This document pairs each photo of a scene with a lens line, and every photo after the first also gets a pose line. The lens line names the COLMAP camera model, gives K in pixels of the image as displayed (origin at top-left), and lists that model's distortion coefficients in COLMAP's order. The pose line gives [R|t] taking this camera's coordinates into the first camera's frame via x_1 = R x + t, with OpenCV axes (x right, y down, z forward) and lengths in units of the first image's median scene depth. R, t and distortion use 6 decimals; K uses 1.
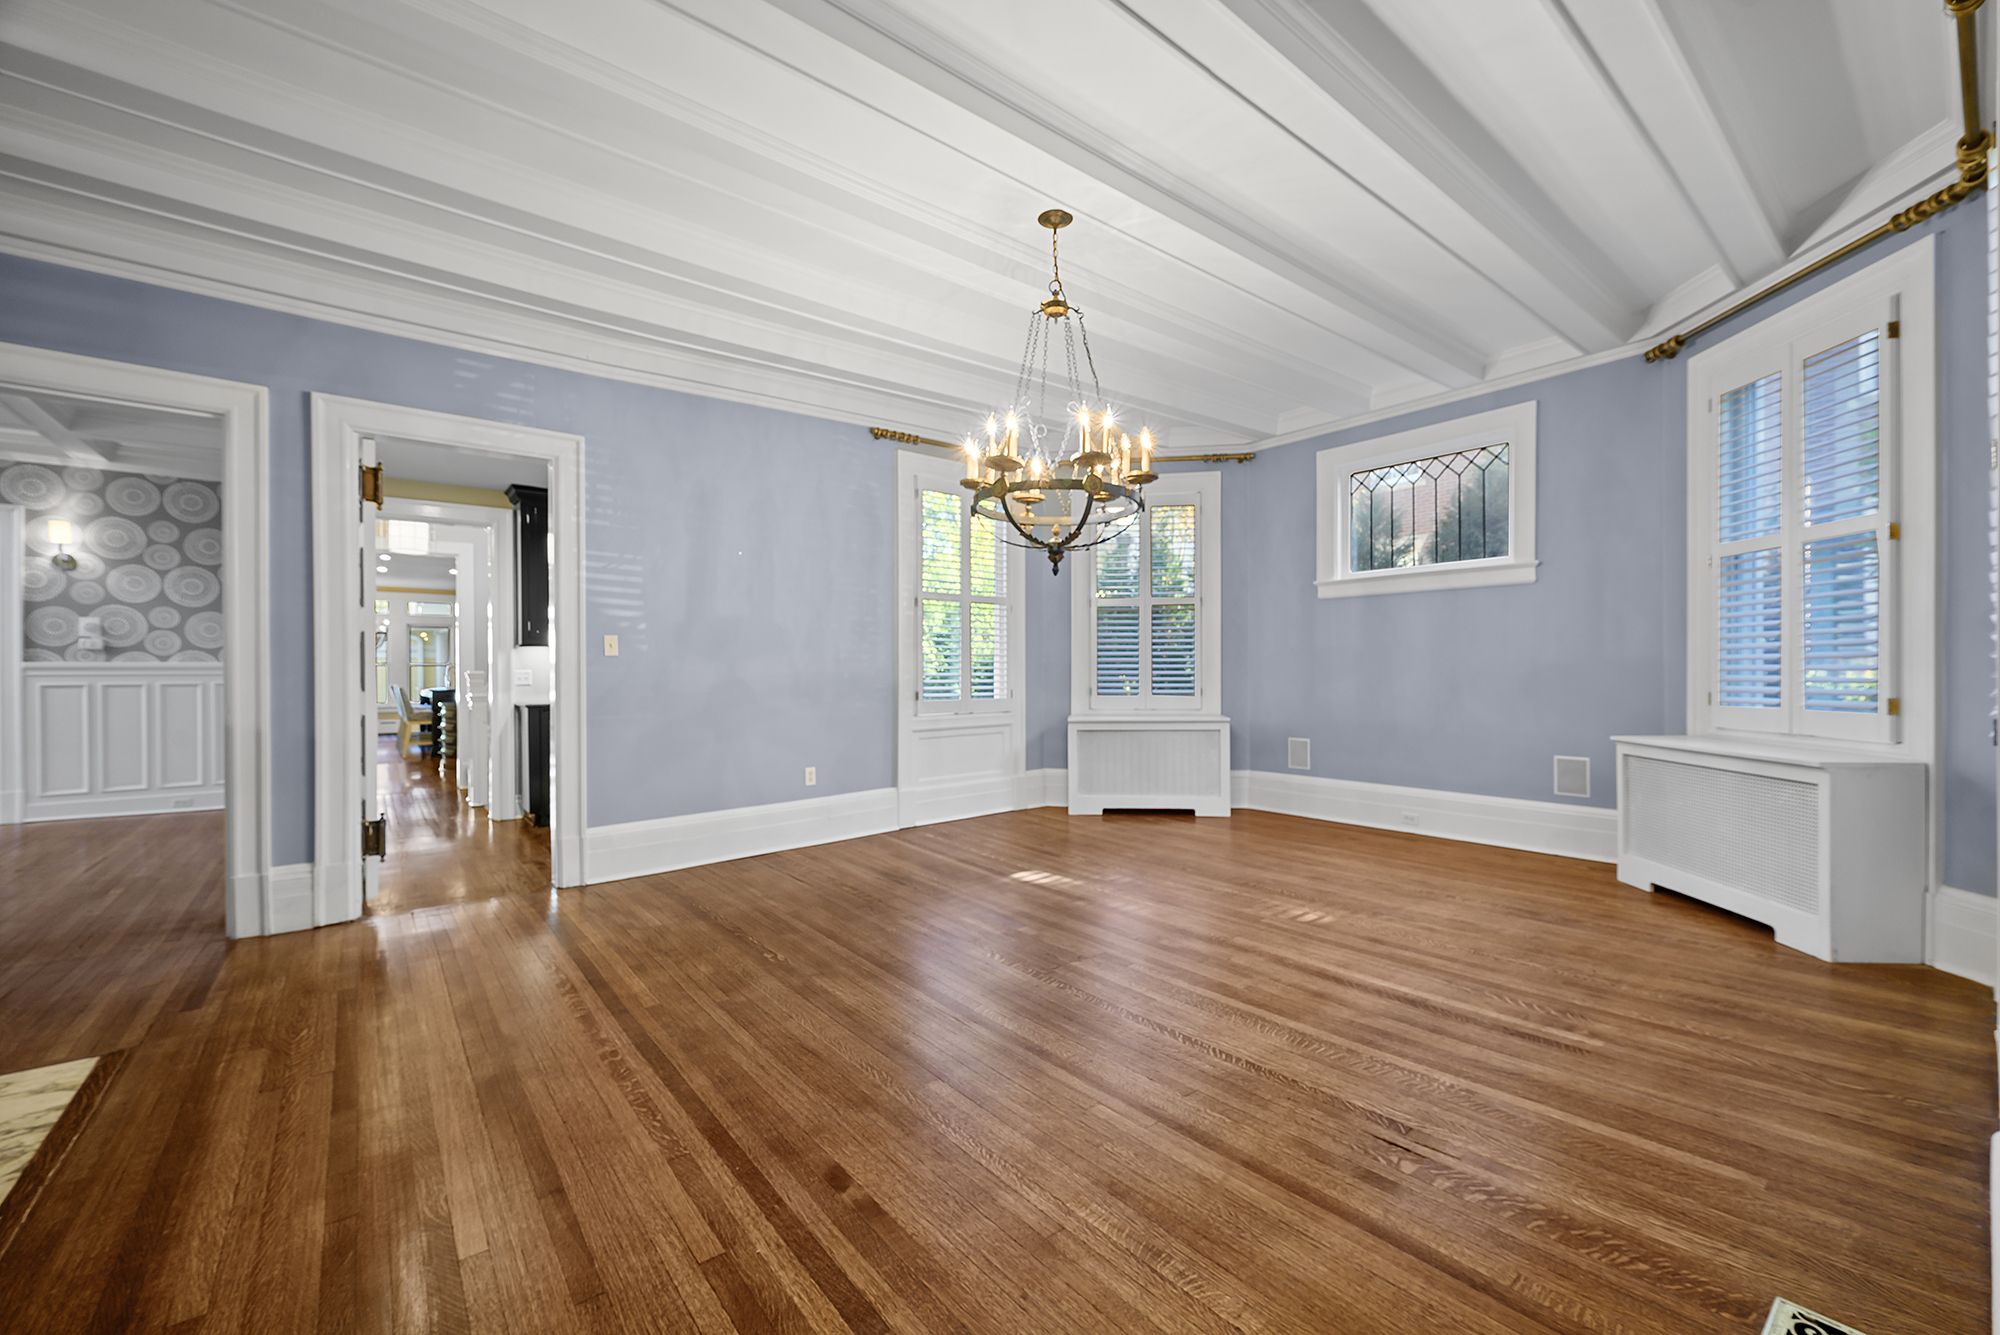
lens RADIAL K [[799.6, 0, 1004.0], [0, 799.6, 670.0], [0, 0, 1]] dist [0.001726, -0.000128]
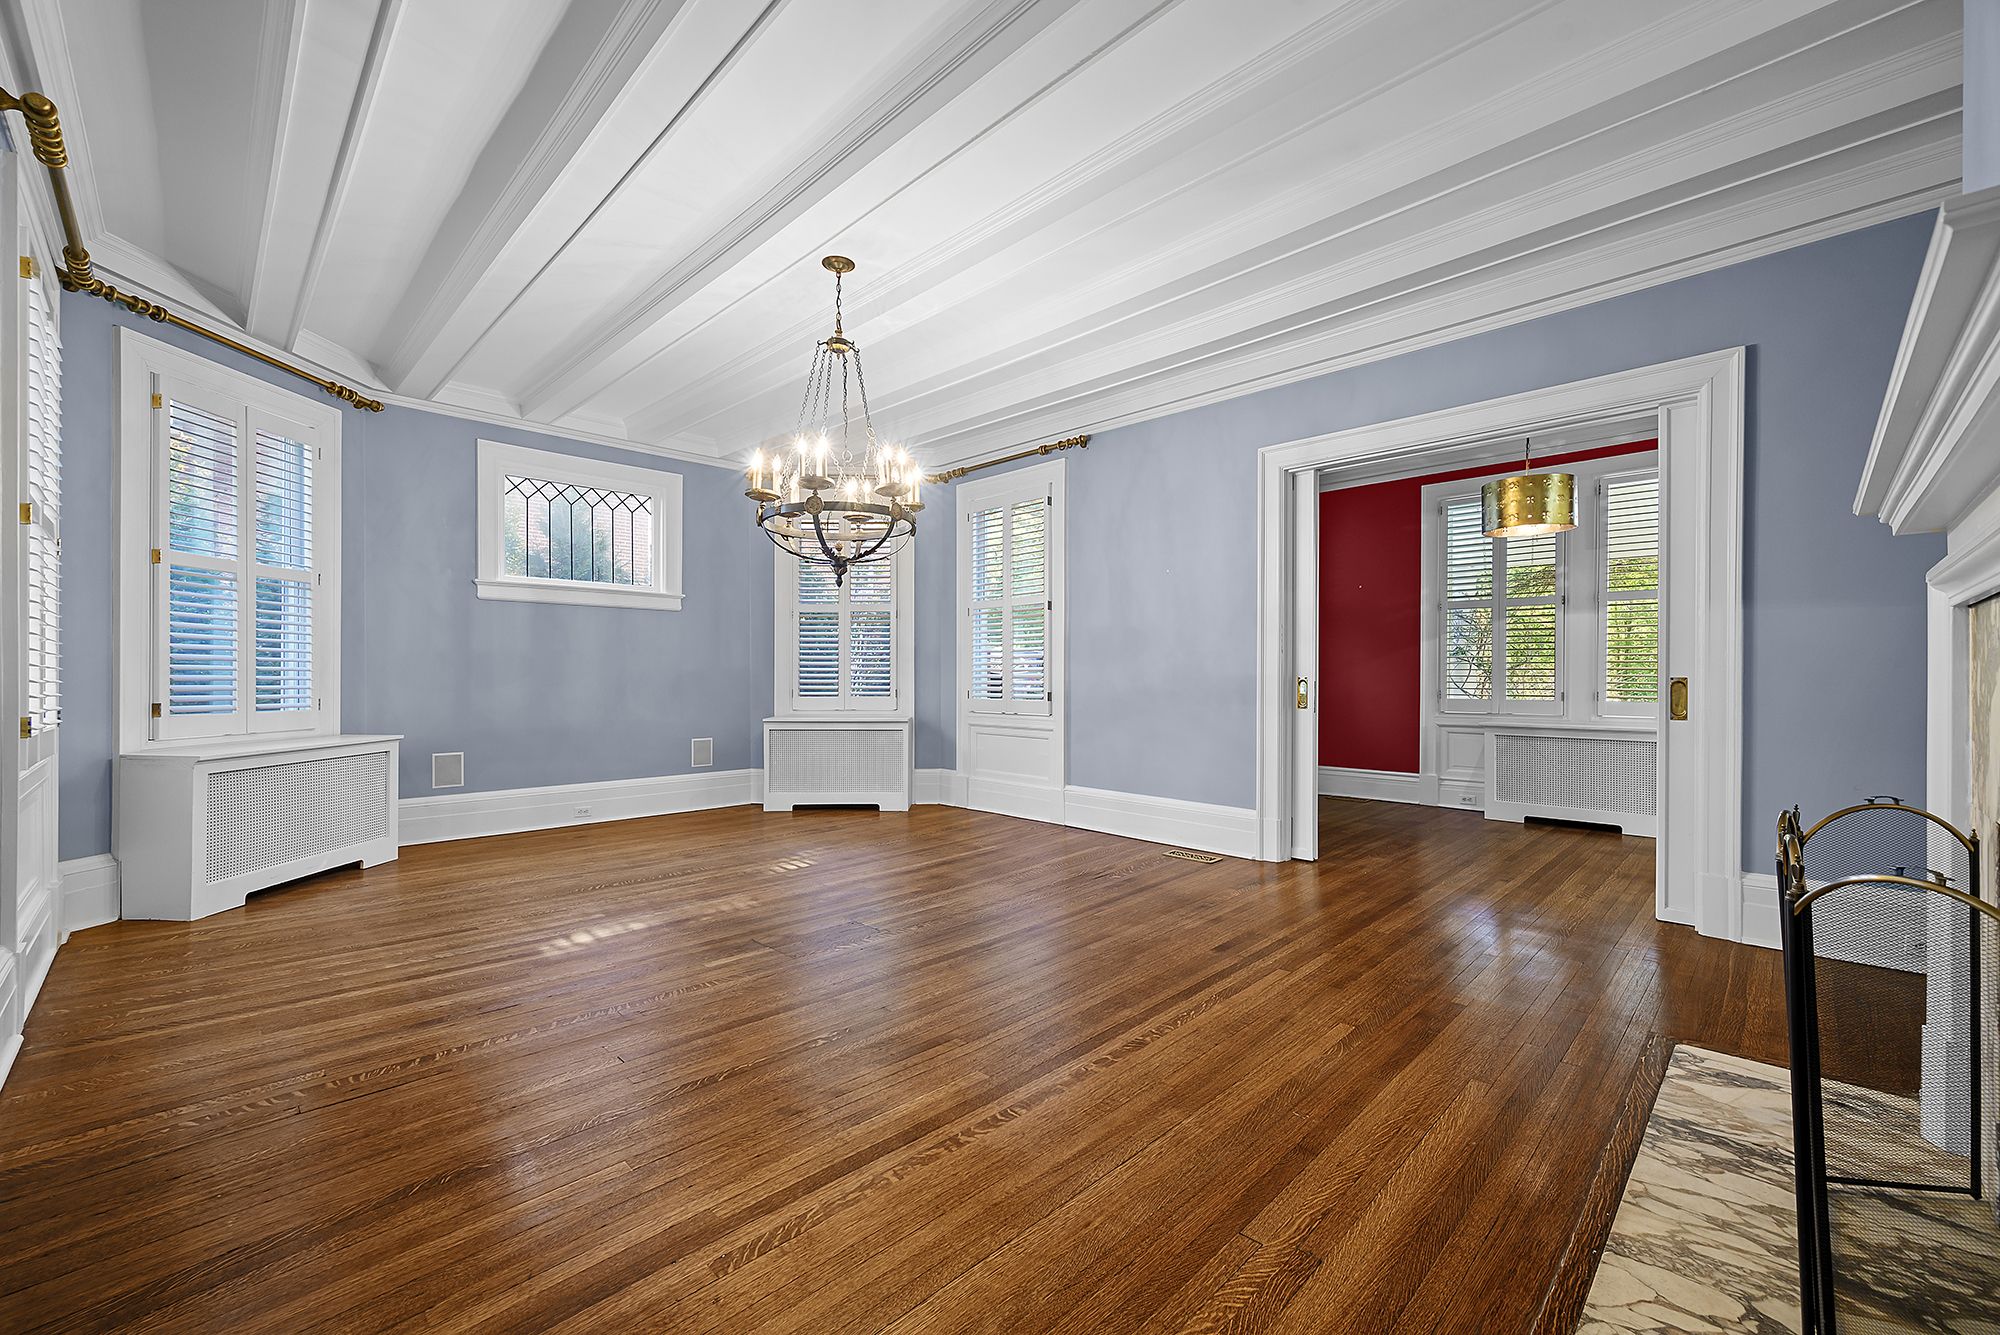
lens RADIAL K [[799.6, 0, 1004.6], [0, 799.6, 669.1], [0, 0, 1]] dist [0.001726, -0.000128]
pose [[-0.107776, 0.015600, 0.994053, -1.163068], [-0.000850, 0.999875, -0.015783, 0.013900], [-0.994175, -0.002546, -0.107750, 0.979957]]
